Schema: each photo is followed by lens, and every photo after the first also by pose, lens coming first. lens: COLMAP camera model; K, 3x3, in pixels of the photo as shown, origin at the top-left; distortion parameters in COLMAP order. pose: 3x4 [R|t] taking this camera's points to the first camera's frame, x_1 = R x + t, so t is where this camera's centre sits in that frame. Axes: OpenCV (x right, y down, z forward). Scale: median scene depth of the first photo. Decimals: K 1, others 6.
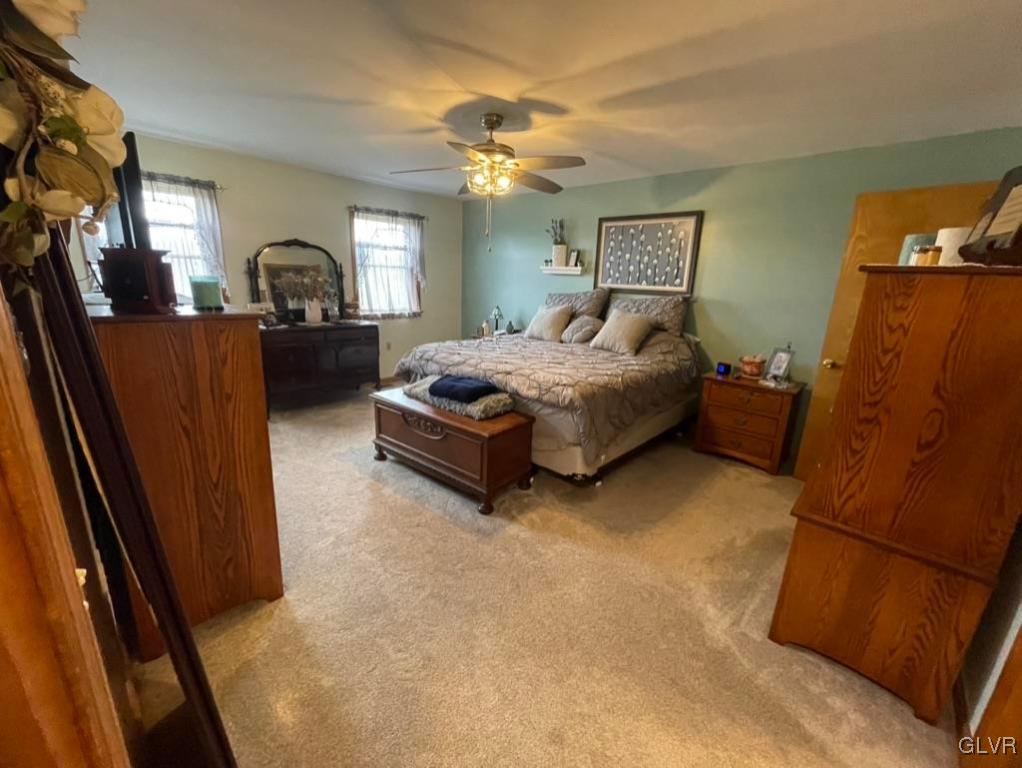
lens RADIAL K [[412.1, 0, 510.3], [0, 412.1, 379.7], [0, 0, 1]] dist [0.001086, -0.001493]
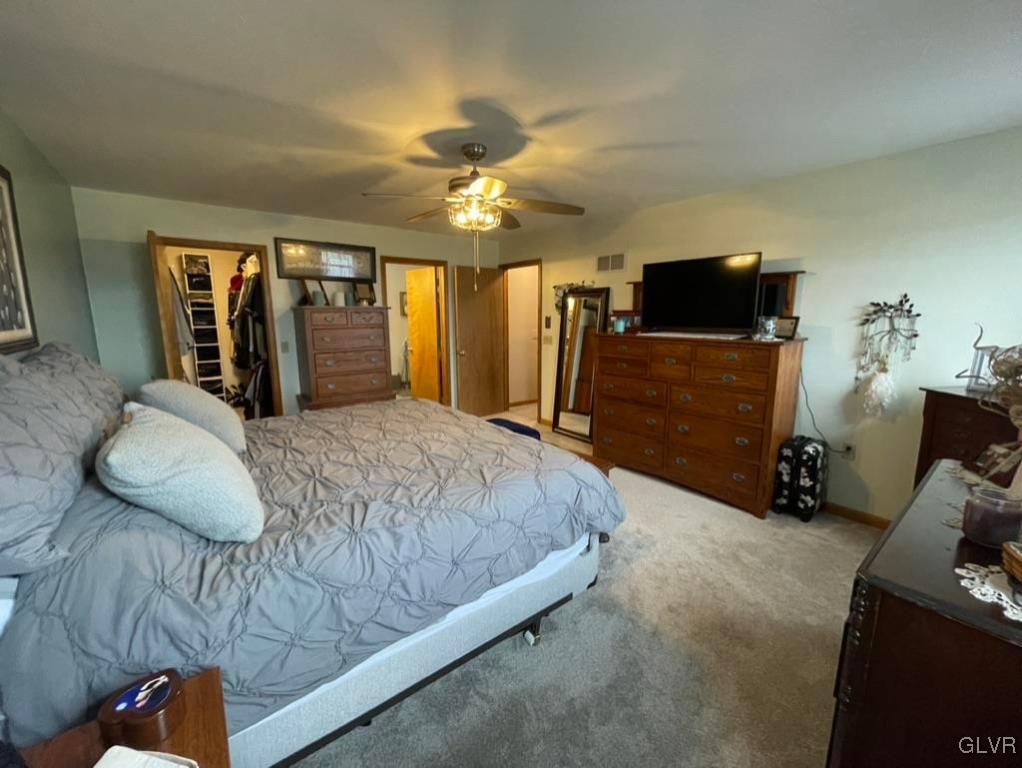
lens RADIAL K [[412.1, 0, 510.1], [0, 412.1, 383.5], [0, 0, 1]] dist [0.001086, -0.001493]
pose [[-0.986840, -0.056278, 0.151589, -0.292536], [0.011415, 0.910892, 0.412487, -0.529737], [-0.161295, 0.408789, -0.898263, 2.024749]]
